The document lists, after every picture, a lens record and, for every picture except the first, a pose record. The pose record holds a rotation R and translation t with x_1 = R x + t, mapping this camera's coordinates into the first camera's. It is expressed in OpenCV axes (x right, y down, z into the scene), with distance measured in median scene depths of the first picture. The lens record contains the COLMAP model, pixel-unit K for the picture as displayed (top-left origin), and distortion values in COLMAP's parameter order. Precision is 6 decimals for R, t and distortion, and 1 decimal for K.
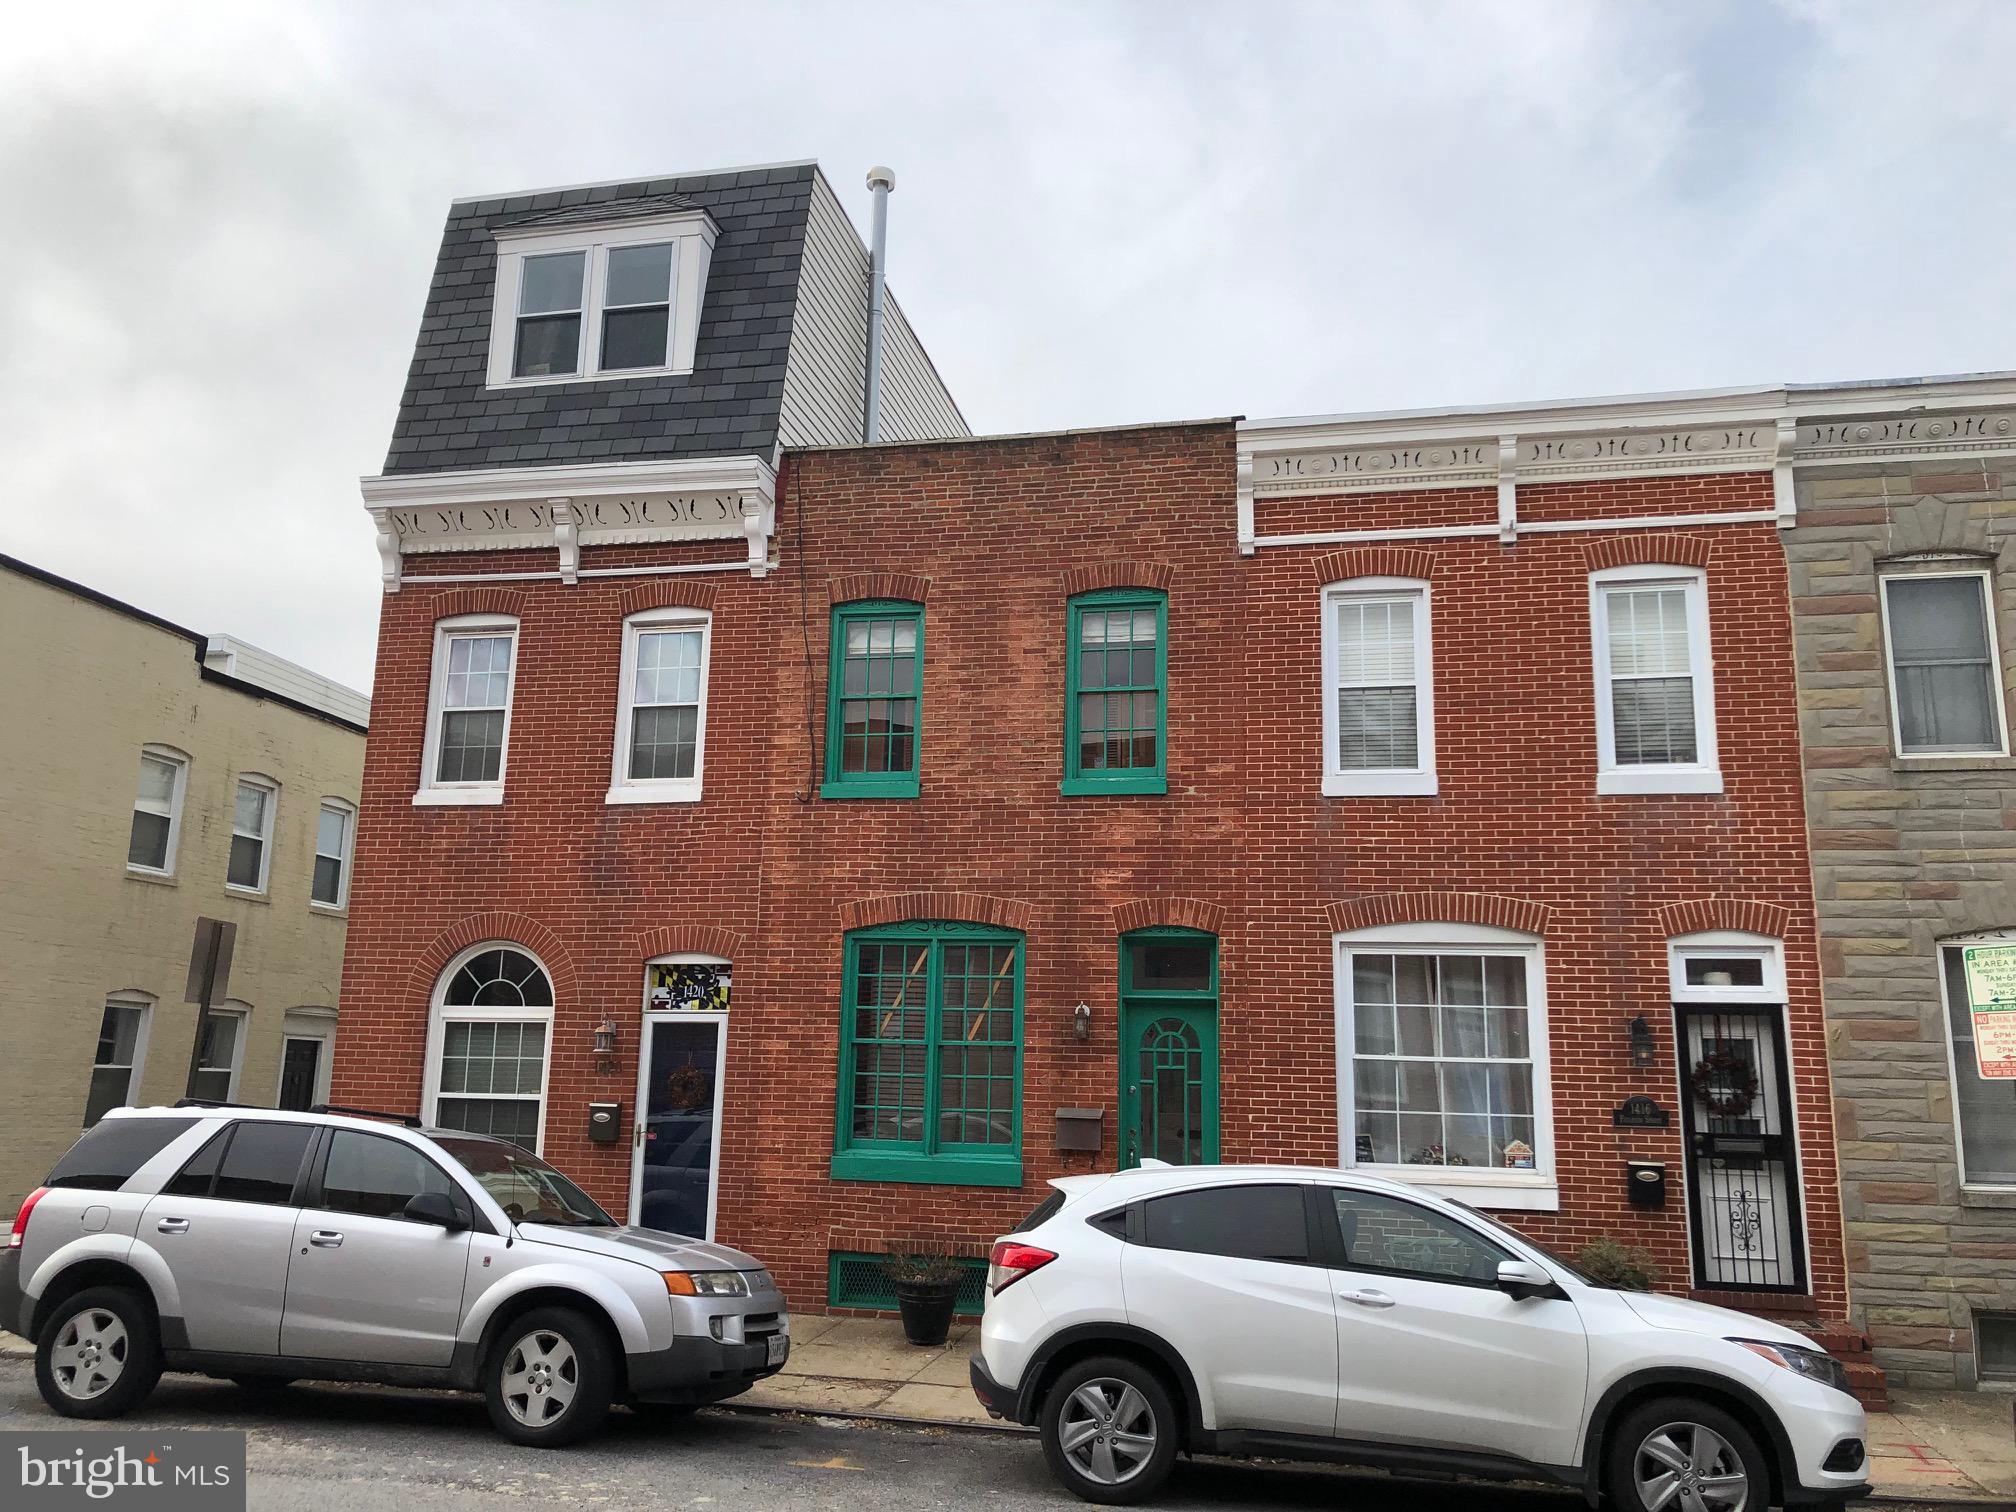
lens RADIAL K [[1590.0, 0, 1008.0], [0, 1590.0, 756.0], [0, 0, 1]] dist [0.196768, -0.576526]
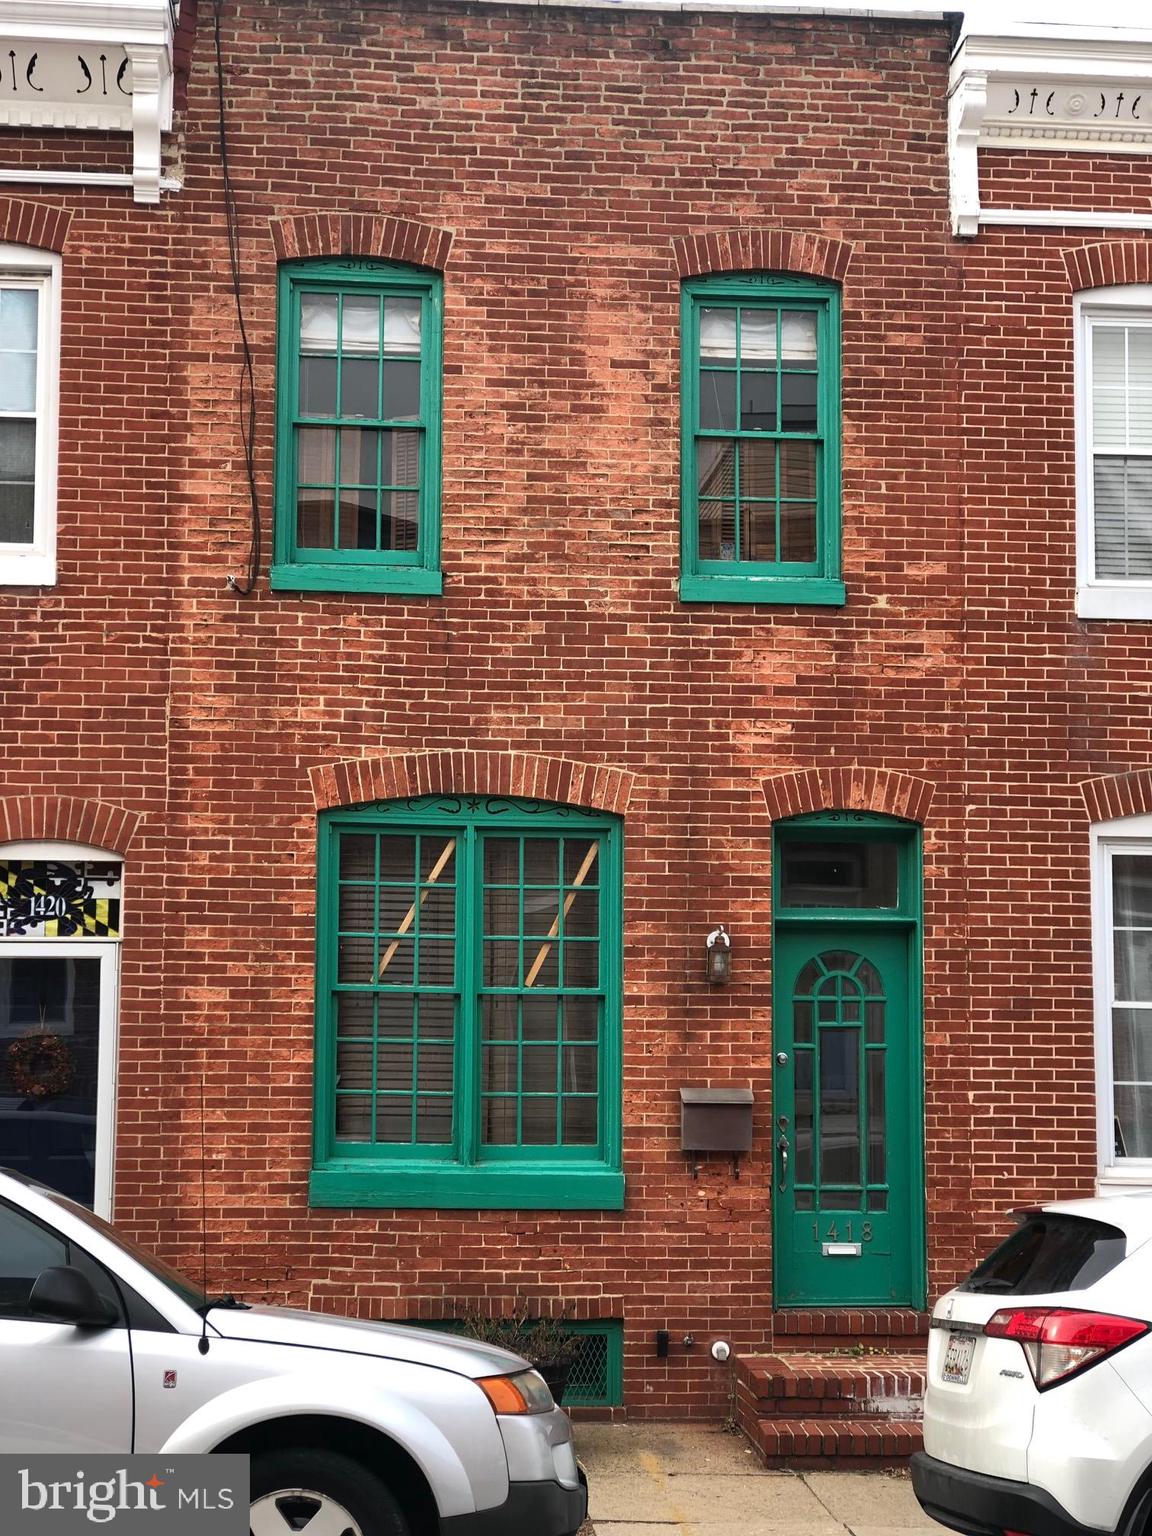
lens RADIAL K [[2459.7, 0, 576.0], [0, 2459.7, 768.0], [0, 0, 1]] dist [0.037514, 0.288537]
pose [[0.954021, 0.017987, 0.299200, -0.291514], [-0.047650, 0.994605, 0.092142, 0.002683], [-0.295928, -0.102162, 0.949731, 0.084295]]
